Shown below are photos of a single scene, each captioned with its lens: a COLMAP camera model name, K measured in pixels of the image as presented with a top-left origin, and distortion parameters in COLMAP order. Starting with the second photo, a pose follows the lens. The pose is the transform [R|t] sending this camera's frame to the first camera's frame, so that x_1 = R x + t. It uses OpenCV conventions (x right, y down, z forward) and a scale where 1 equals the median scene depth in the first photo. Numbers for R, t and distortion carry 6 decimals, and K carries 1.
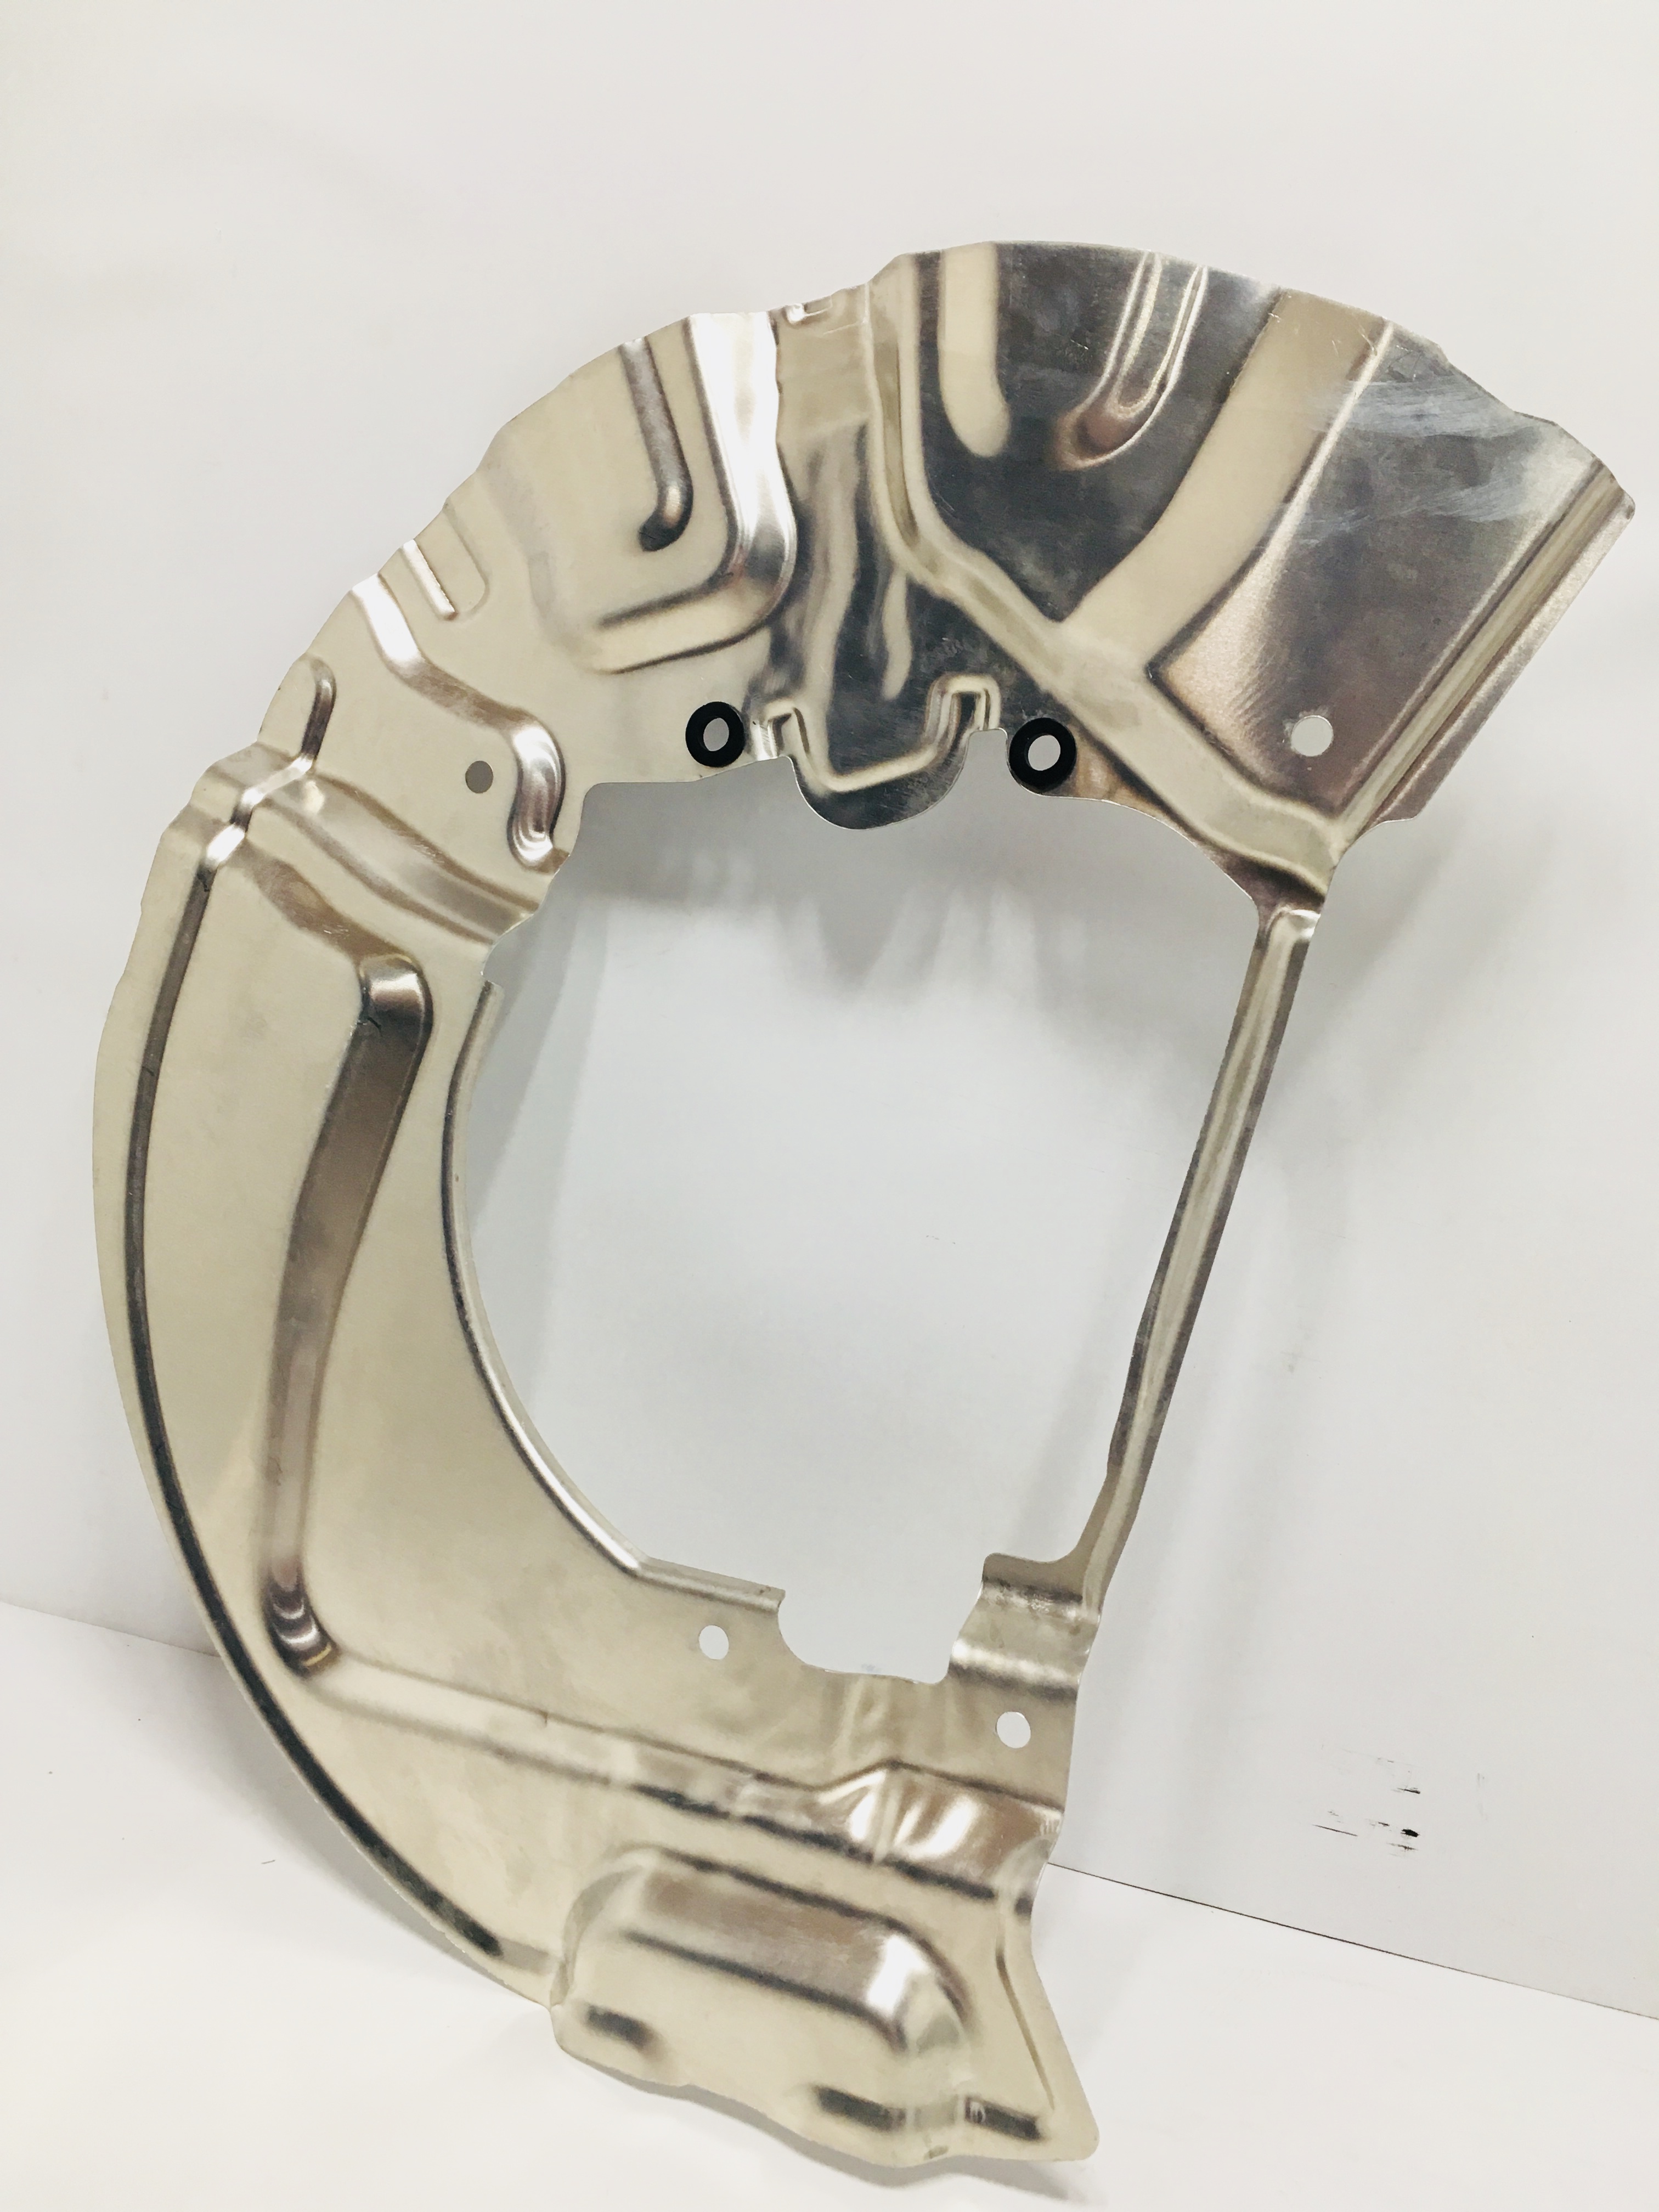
lens RADIAL K [[1944.9, 0, 829.5], [0, 1944.9, 1106.0], [0, 0, 1]] dist [0.067875, -0.013626]
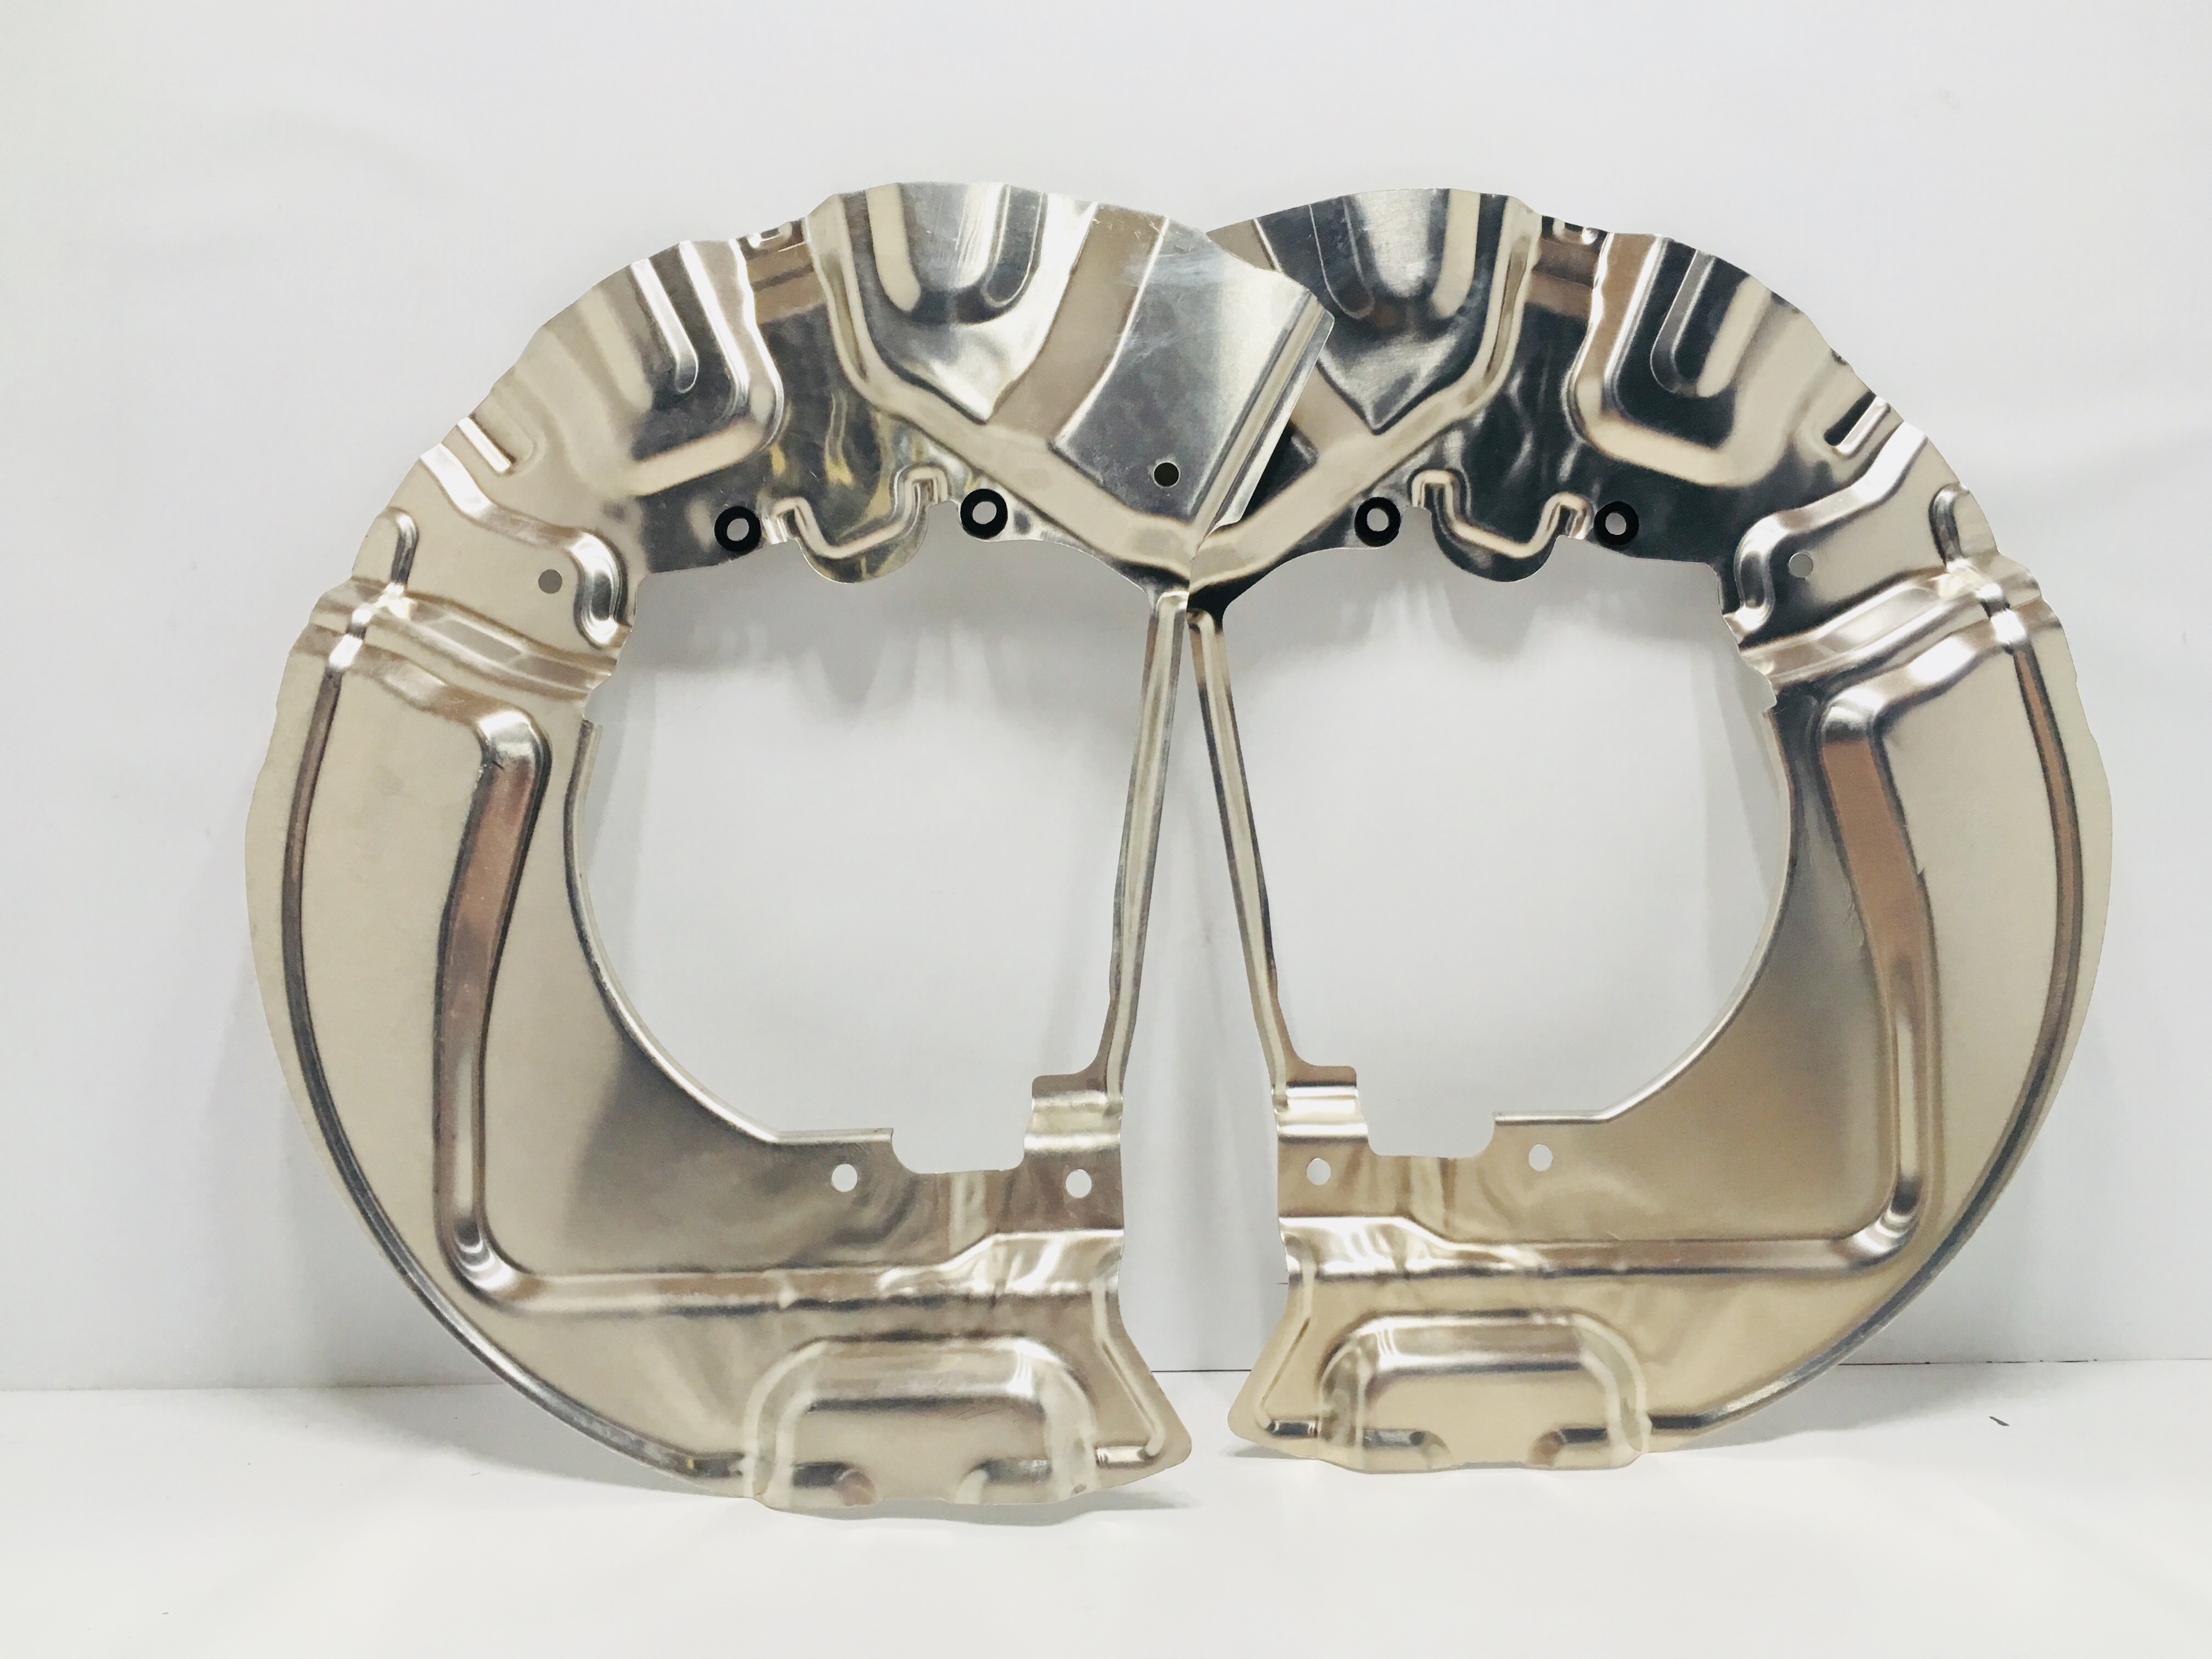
lens RADIAL K [[1944.9, 0, 1102.9], [0, 1944.9, 794.7], [0, 0, 1]] dist [0.067875, -0.013626]
pose [[0.951072, -0.116364, 0.286220, -0.224089], [0.164949, 0.974534, -0.151906, 0.235111], [-0.261254, 0.191686, 0.946046, -0.313991]]
